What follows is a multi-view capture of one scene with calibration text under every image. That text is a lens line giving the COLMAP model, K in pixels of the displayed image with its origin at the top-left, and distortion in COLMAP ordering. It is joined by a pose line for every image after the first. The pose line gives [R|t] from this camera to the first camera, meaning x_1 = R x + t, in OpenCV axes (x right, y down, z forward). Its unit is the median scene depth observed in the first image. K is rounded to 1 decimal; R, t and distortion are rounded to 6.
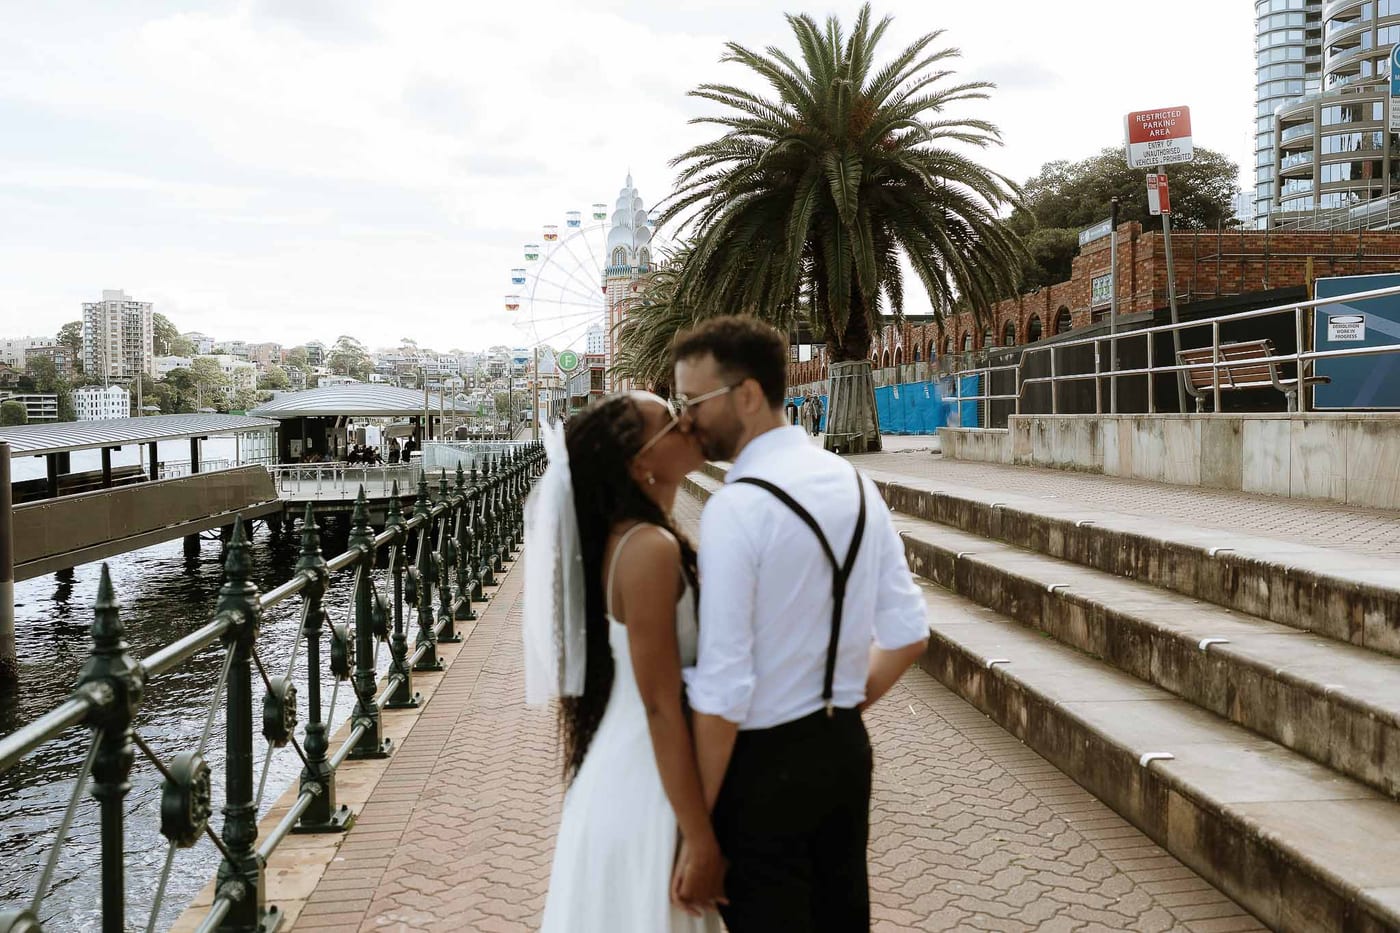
lens RADIAL K [[1139.3, 0, 700.0], [0, 1139.3, 466.5], [0, 0, 1]] dist [0.000458, 0.046304]
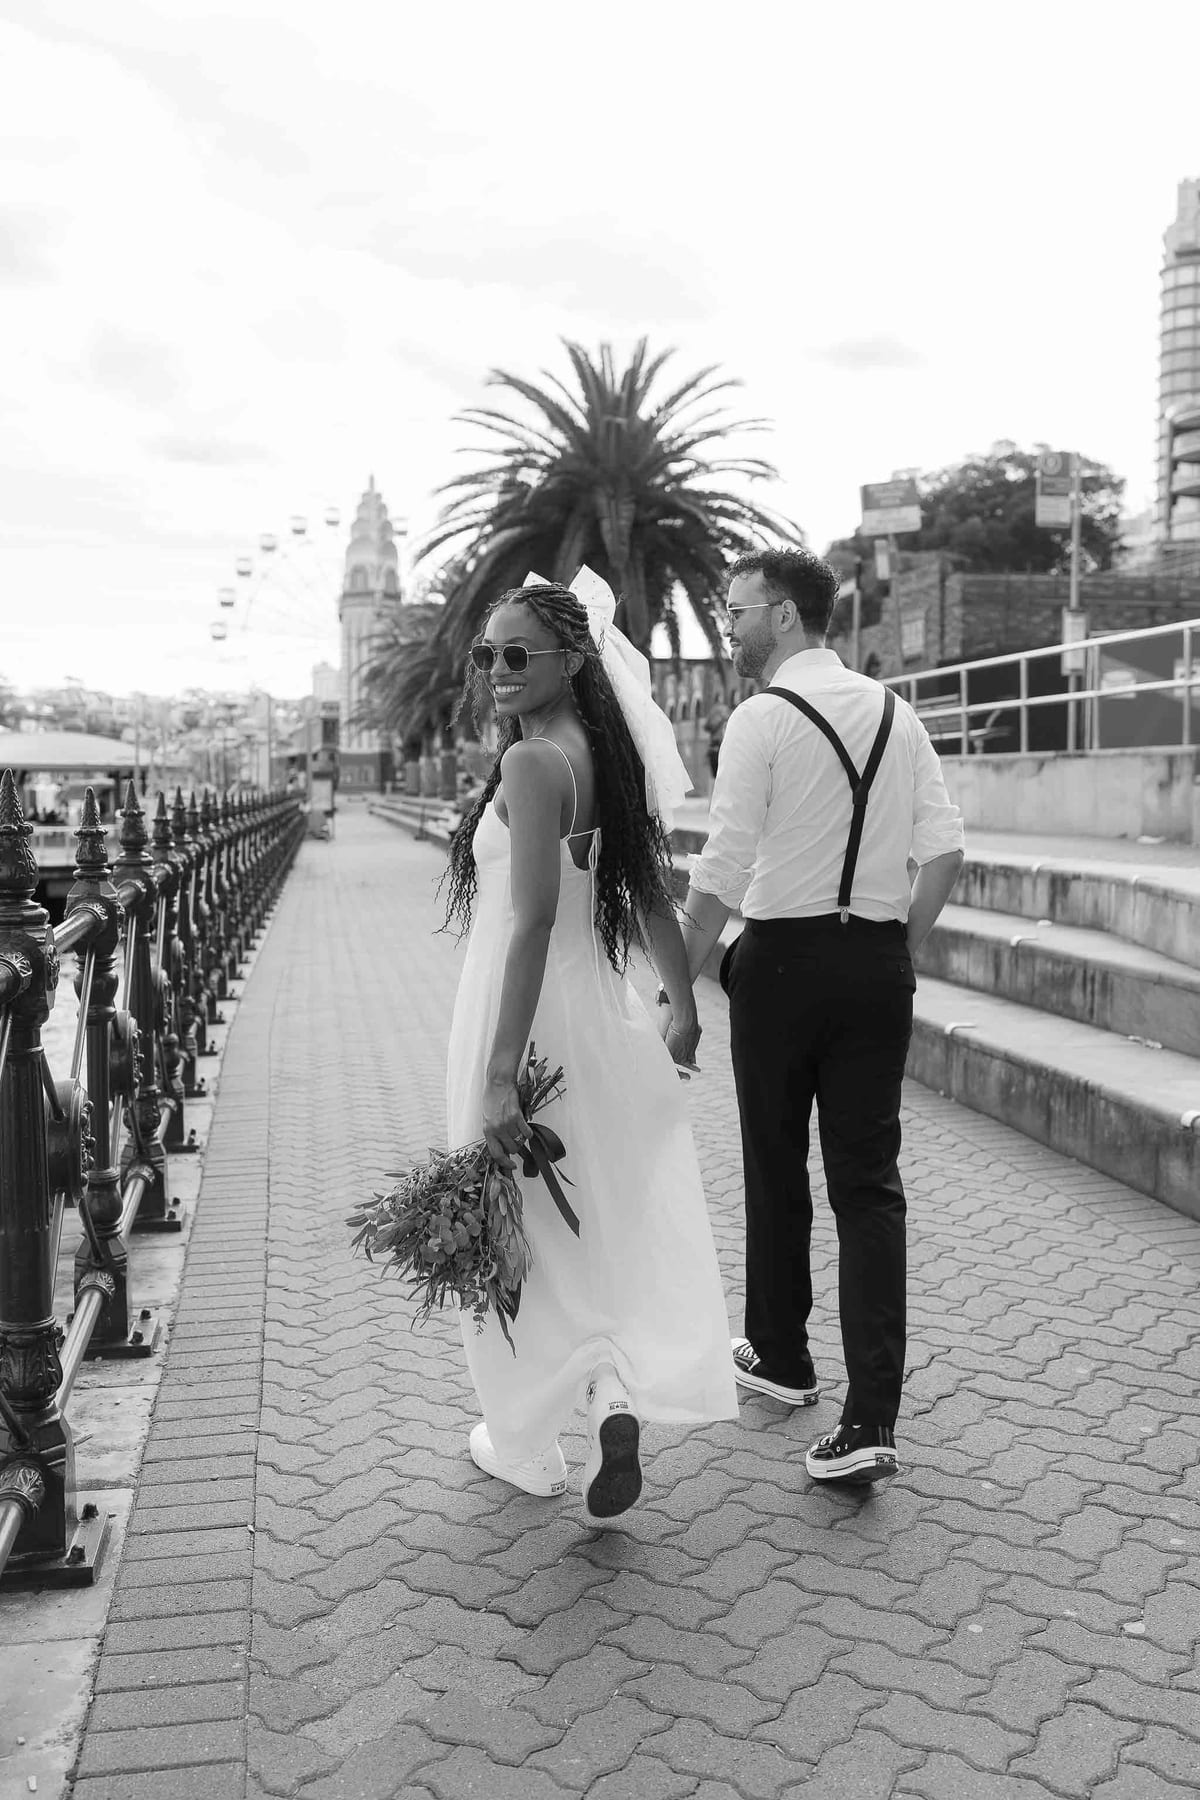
lens RADIAL K [[1641.3, 0, 600.0], [0, 1641.3, 900.0], [0, 0, 1]] dist [0.037960, 0.012196]
pose [[0.996295, 0.003884, 0.085908, -0.001848], [-0.005628, 0.999783, 0.020070, 0.023634], [-0.085812, -0.020479, 0.996101, -0.230762]]
